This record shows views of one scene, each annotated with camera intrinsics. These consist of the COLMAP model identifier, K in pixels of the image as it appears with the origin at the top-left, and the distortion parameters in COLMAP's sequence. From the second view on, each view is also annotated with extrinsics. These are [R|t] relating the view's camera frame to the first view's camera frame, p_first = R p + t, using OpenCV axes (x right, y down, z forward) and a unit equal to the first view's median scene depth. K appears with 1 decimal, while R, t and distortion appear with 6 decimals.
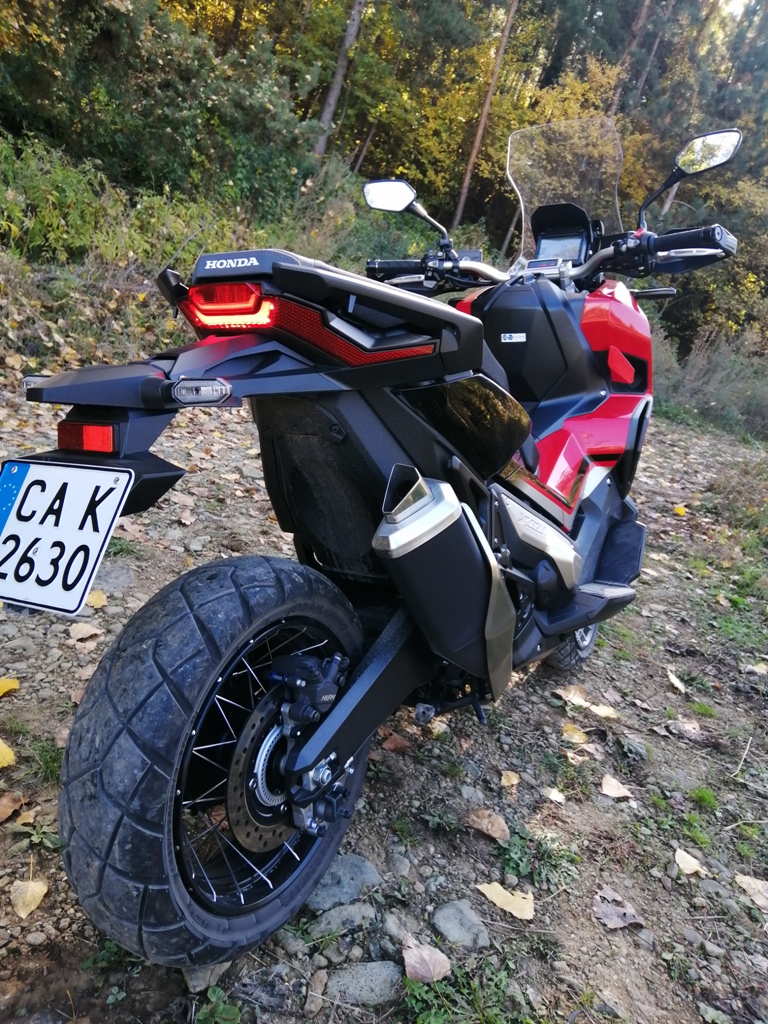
lens RADIAL K [[819.2, 0, 388.3], [0, 819.2, 529.3], [0, 0, 1]] dist [0.093096, -0.166131]
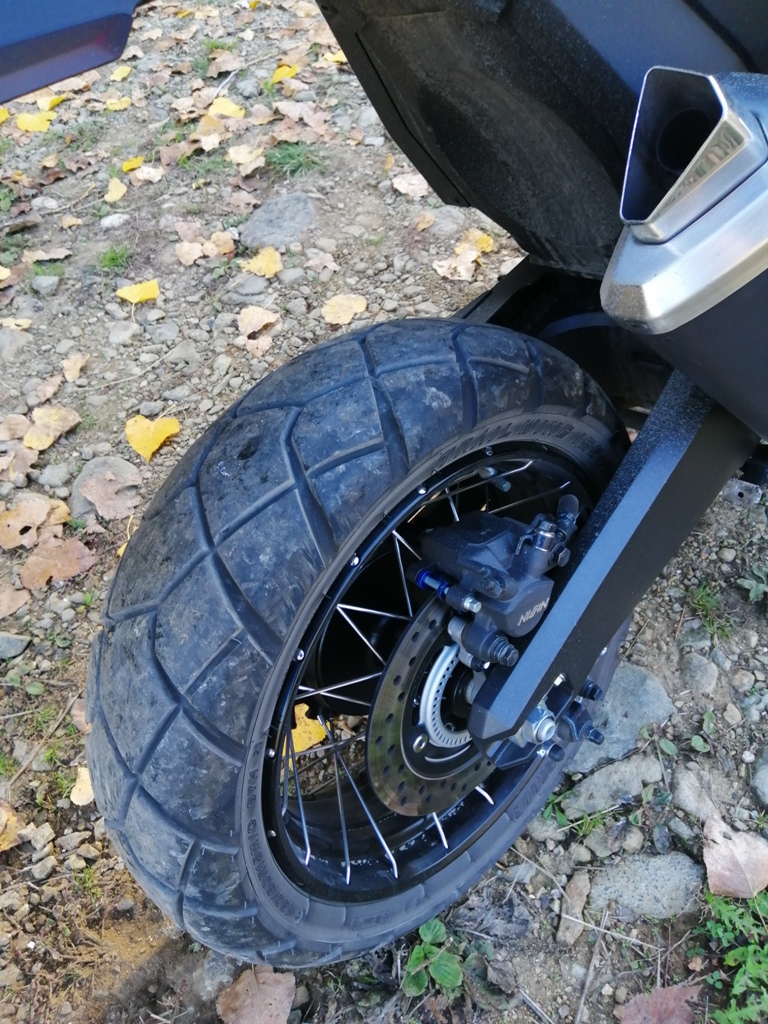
lens RADIAL K [[819.2, 0, 388.3], [0, 819.2, 529.3], [0, 0, 1]] dist [0.093096, -0.166131]
pose [[0.931514, -0.014780, -0.363404, 0.026415], [0.207526, 0.842156, 0.497700, -0.099702], [0.298687, -0.539031, 0.787548, 0.510514]]
